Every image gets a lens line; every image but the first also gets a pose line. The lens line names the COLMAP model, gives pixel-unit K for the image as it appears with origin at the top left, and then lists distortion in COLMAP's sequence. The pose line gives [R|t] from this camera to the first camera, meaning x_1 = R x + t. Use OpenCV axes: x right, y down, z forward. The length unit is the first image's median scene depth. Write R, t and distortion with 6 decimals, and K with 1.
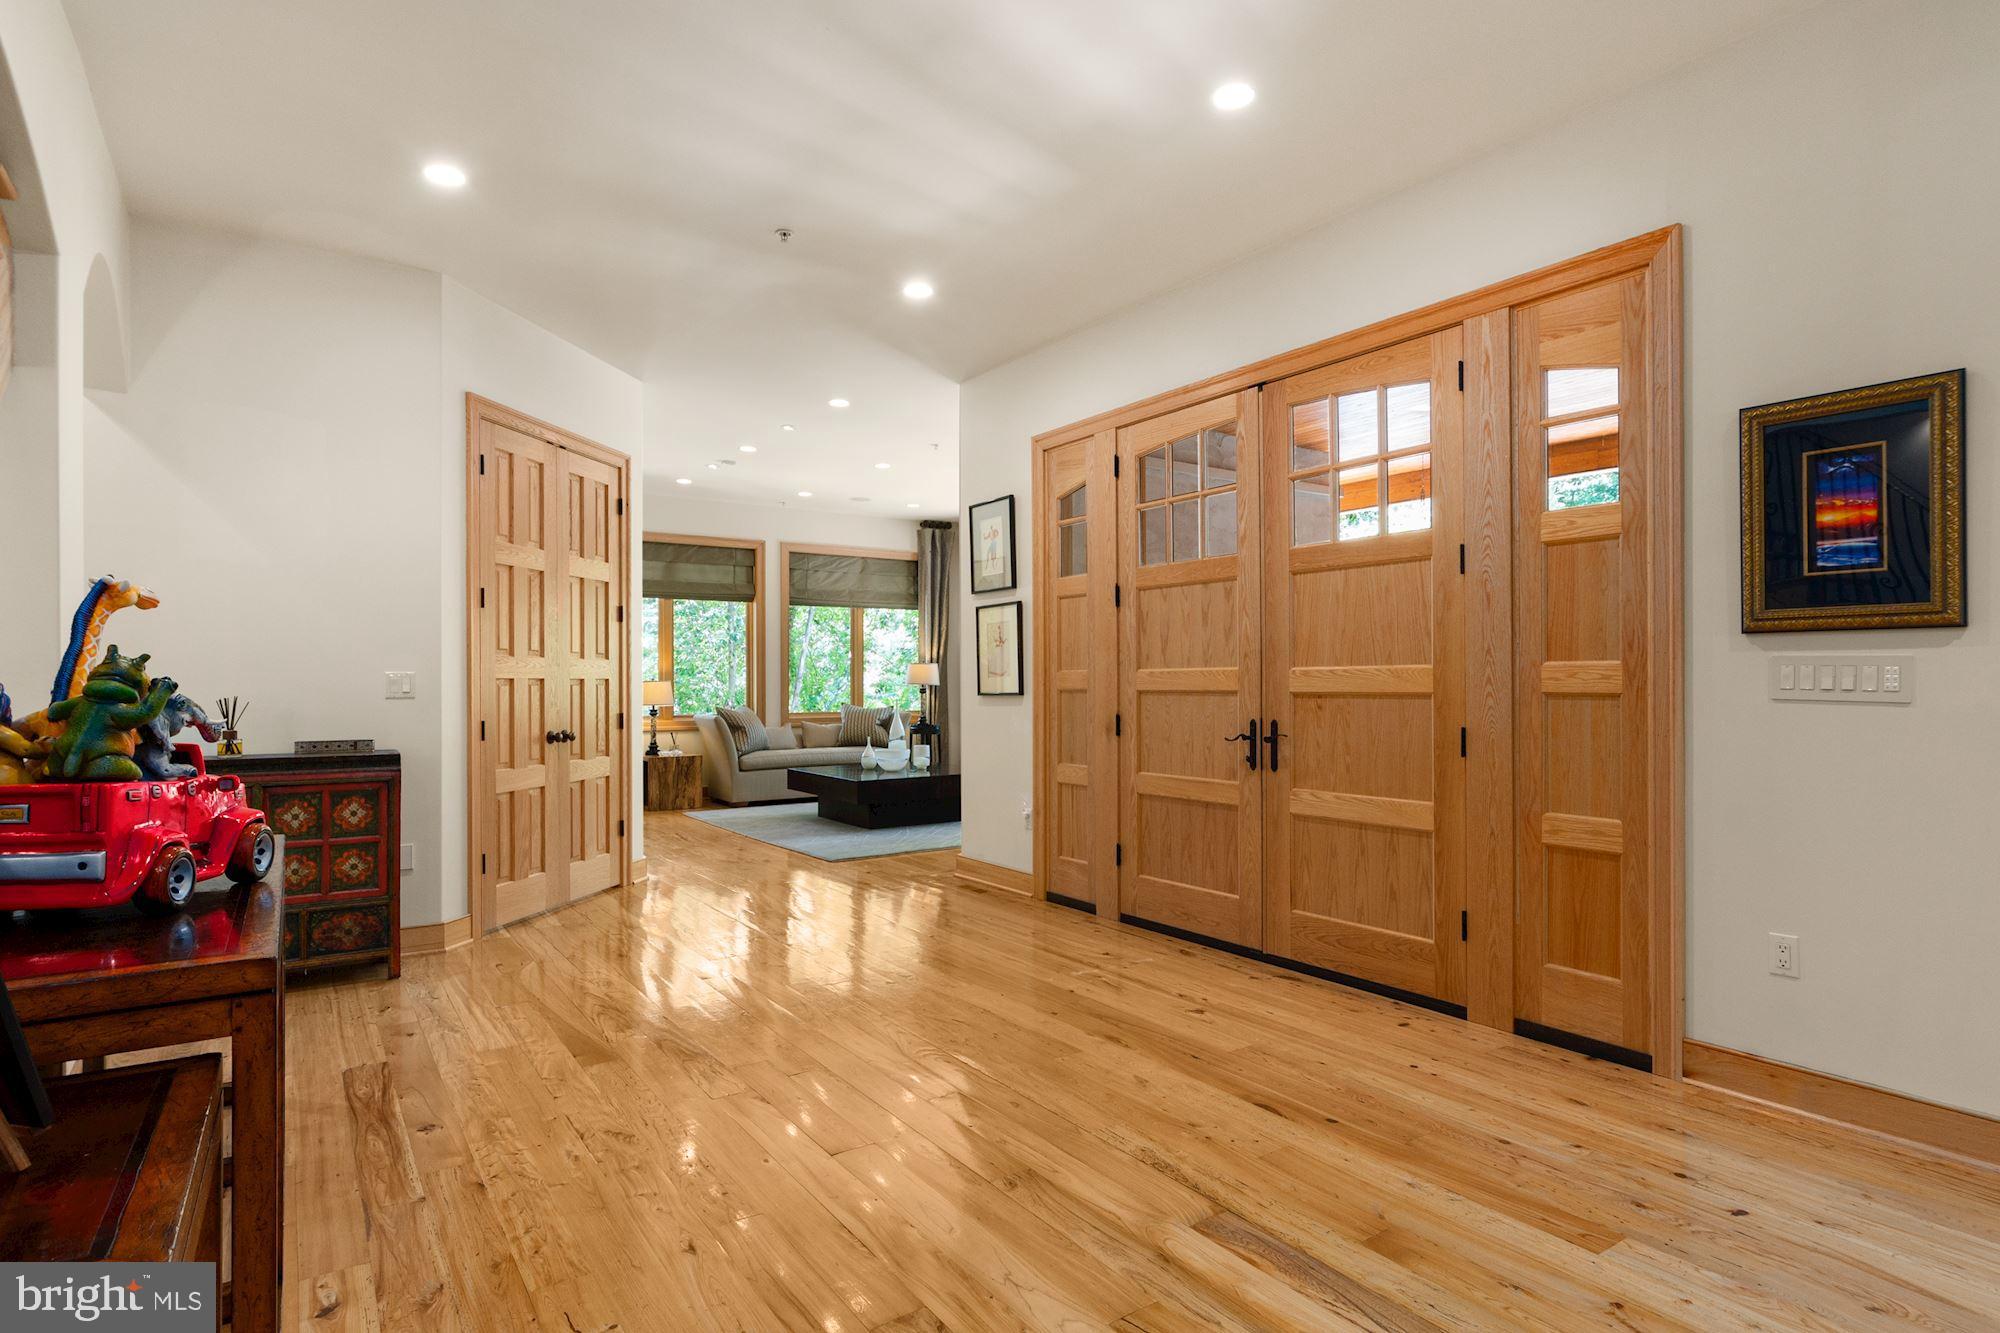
lens RADIAL K [[1039.9, 0, 1006.4], [0, 1039.9, 680.5], [0, 0, 1]] dist [0.024697, -0.000638]
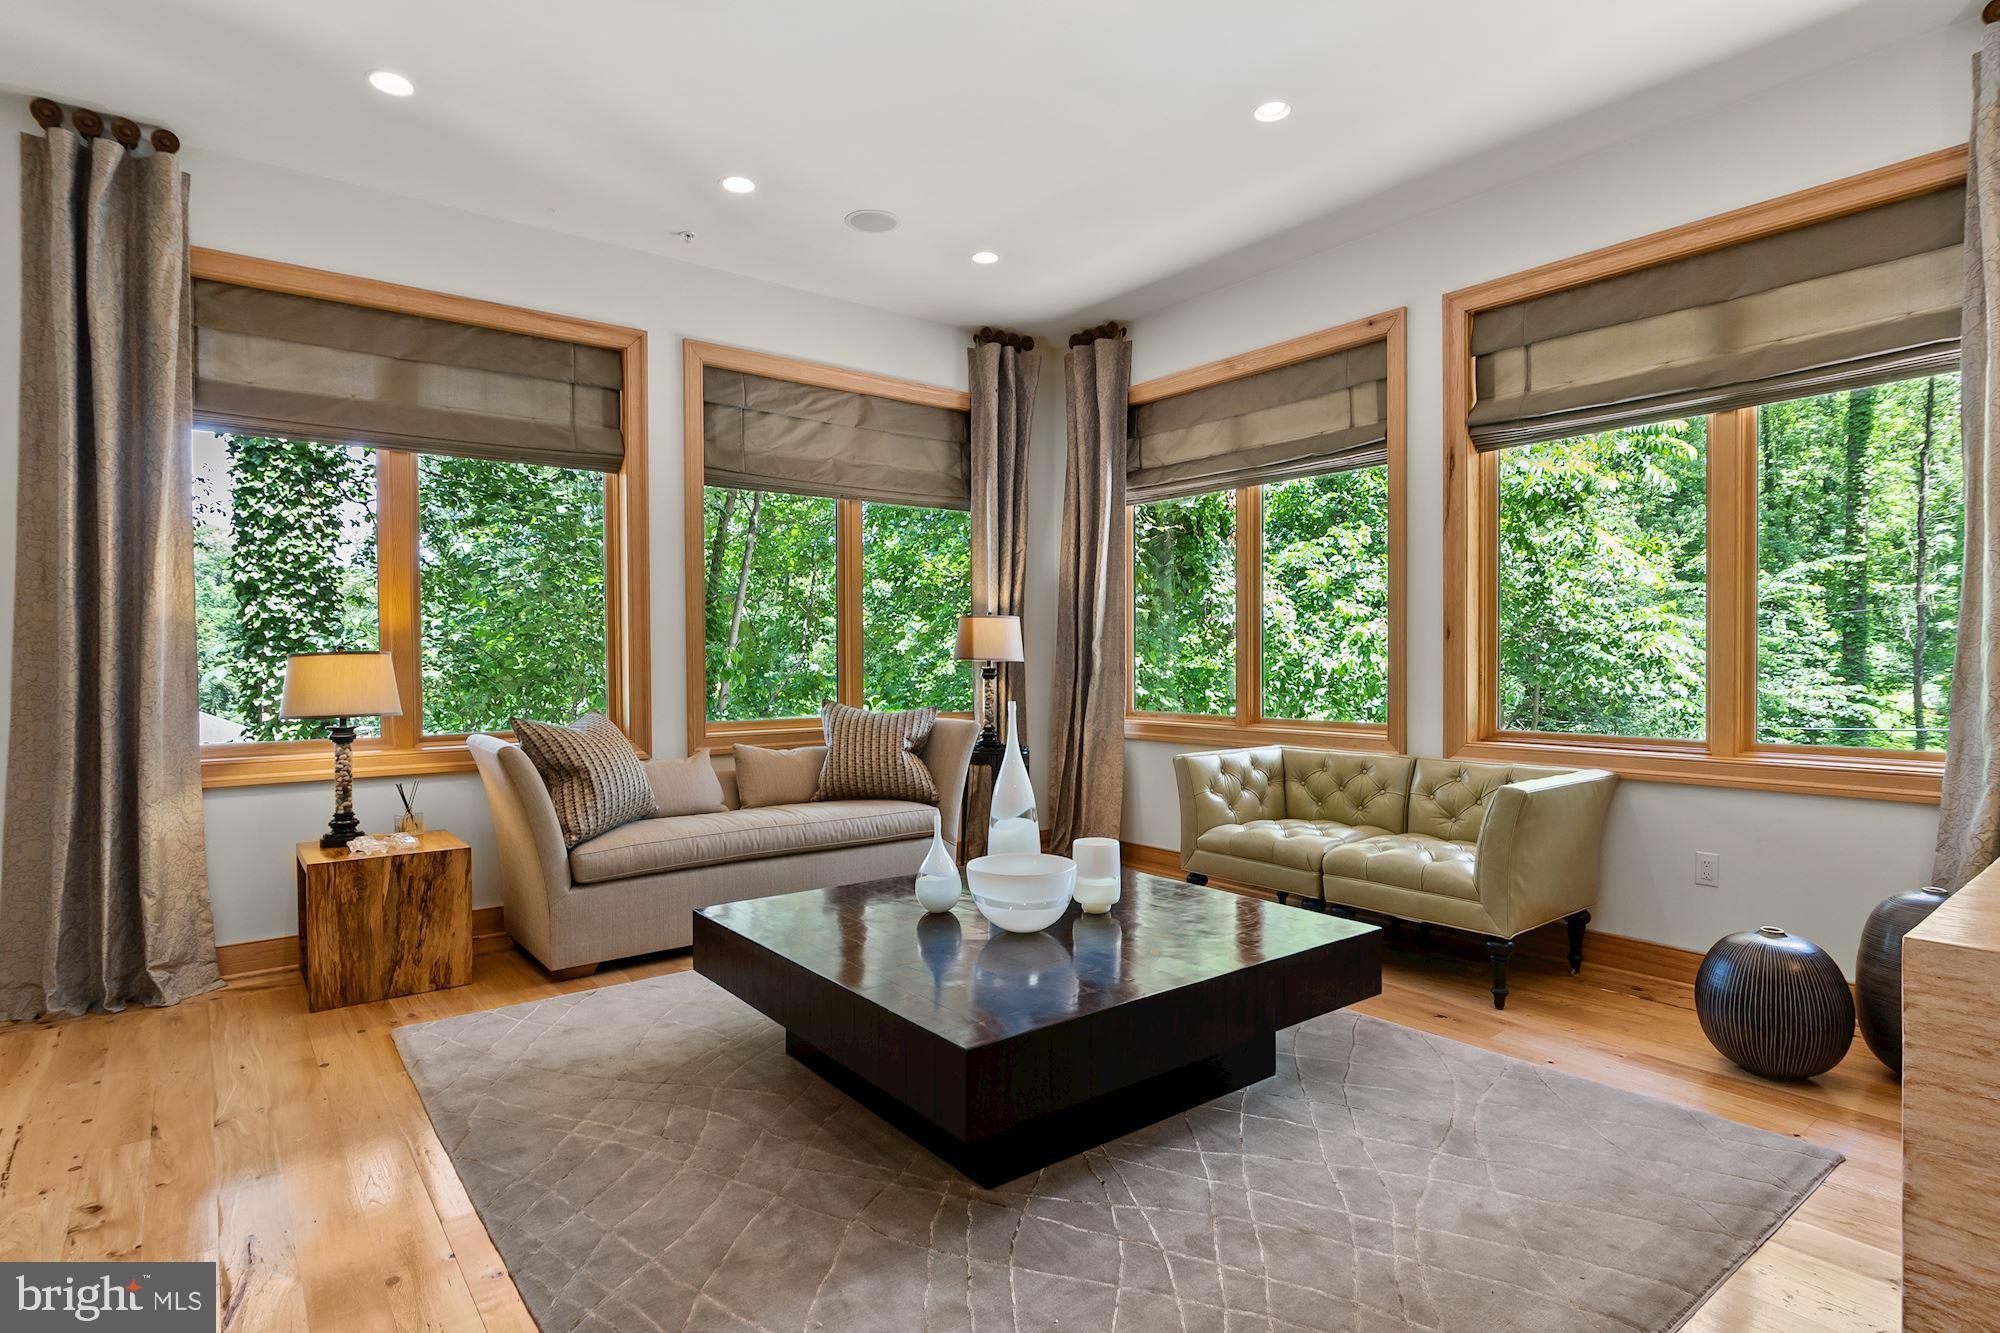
lens RADIAL K [[1039.9, 0, 1017.0], [0, 1039.9, 666.5], [0, 0, 1]] dist [0.024697, -0.000638]
pose [[0.996795, -0.002063, 0.079967, -0.112493], [0.000992, 0.999909, 0.013424, 0.000351], [-0.079988, -0.013301, 0.996707, 0.550190]]
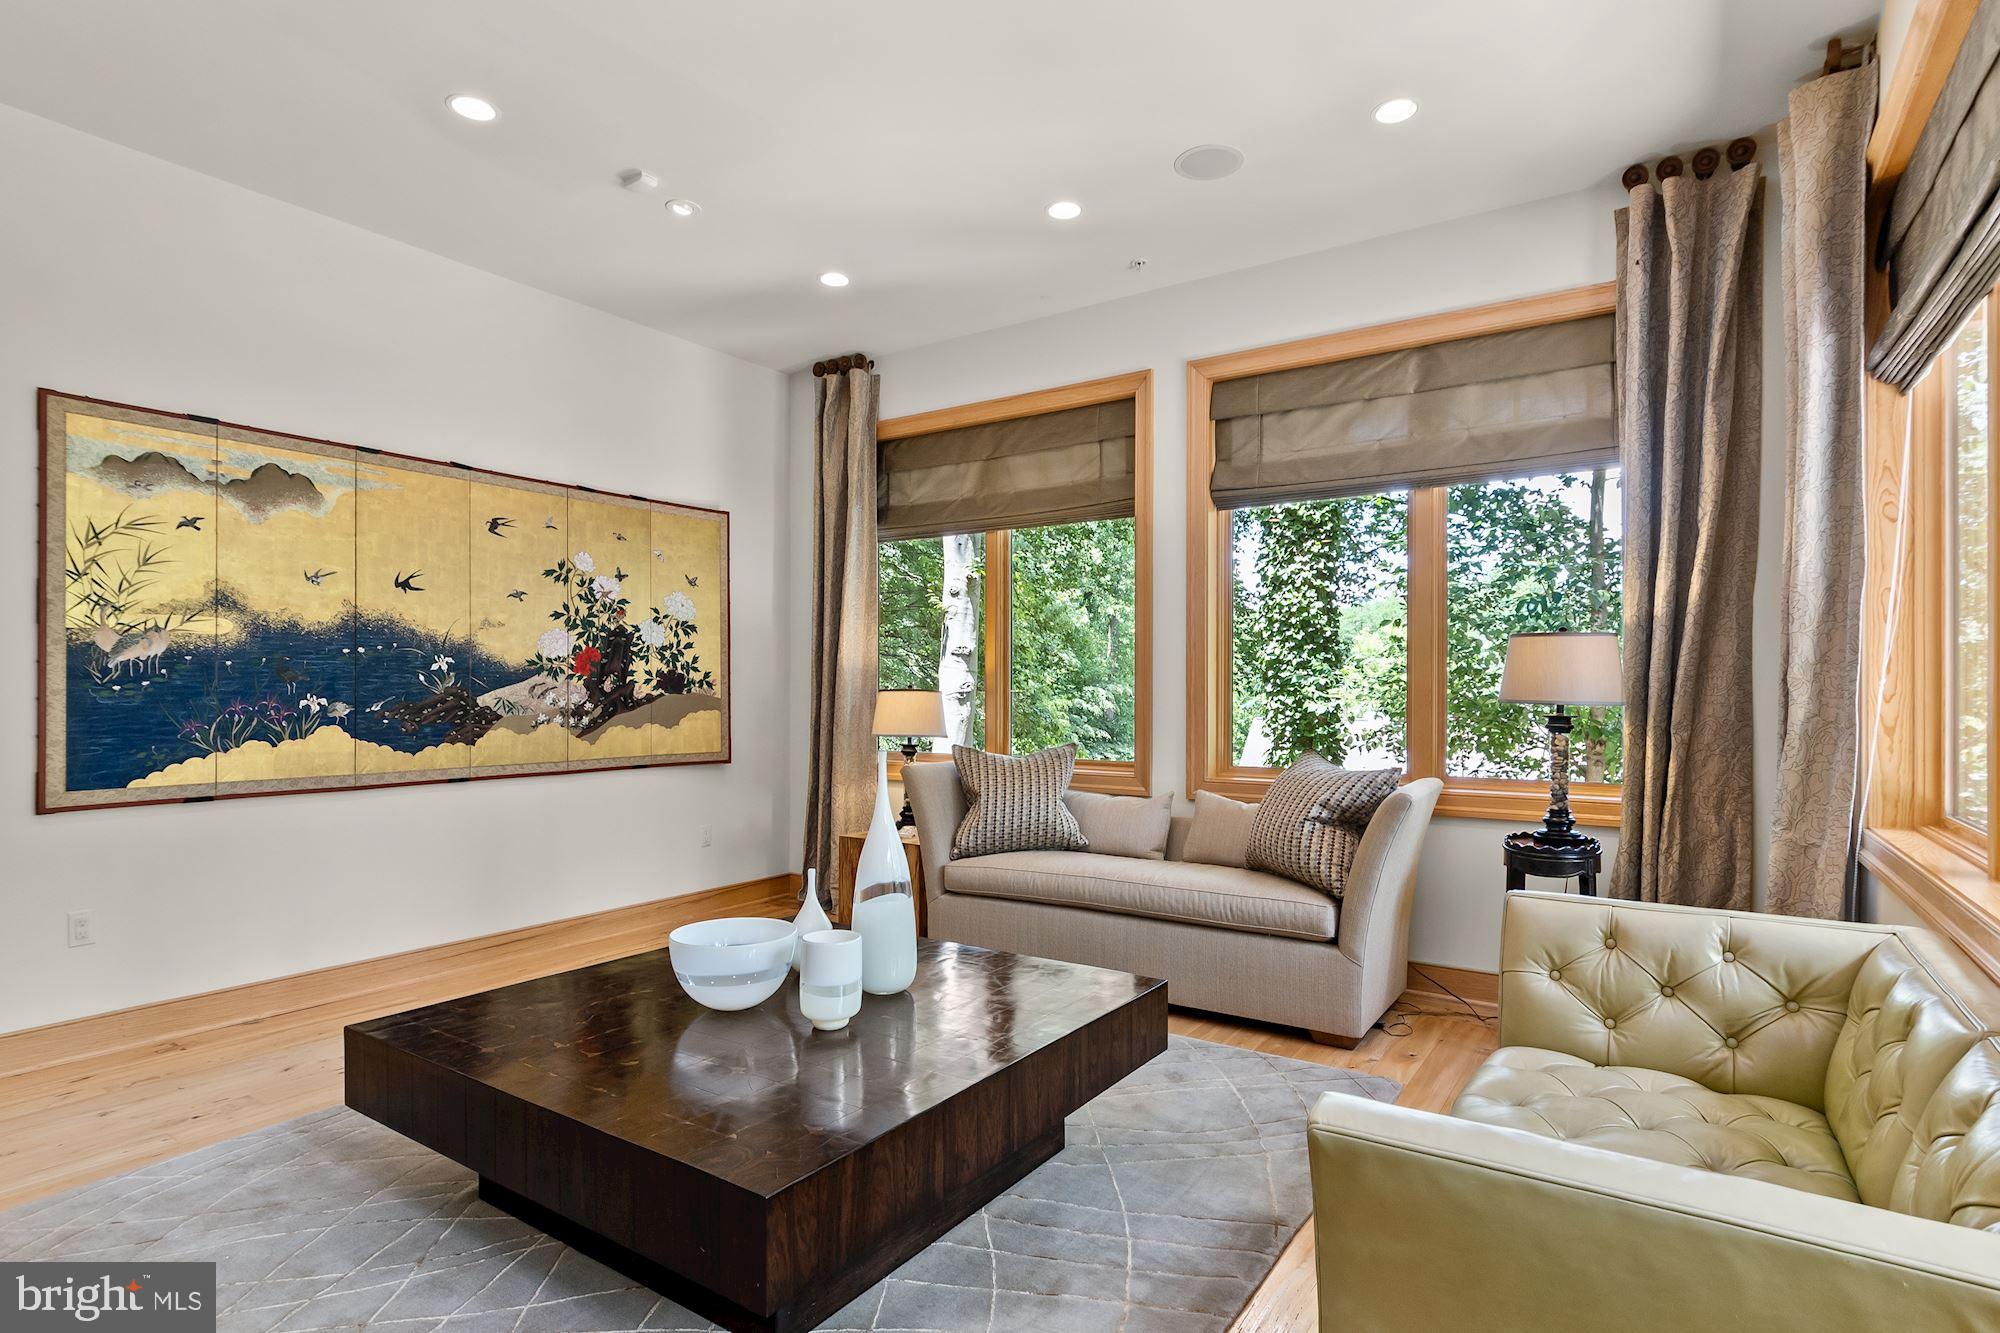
lens RADIAL K [[1039.9, 0, 1007.1], [0, 1039.9, 683.5], [0, 0, 1]] dist [0.024697, -0.000638]
pose [[0.378274, -0.001813, -0.925692, 0.150418], [-0.003425, 0.999988, -0.003358, -0.000578], [0.925687, 0.004440, 0.378263, 0.780453]]
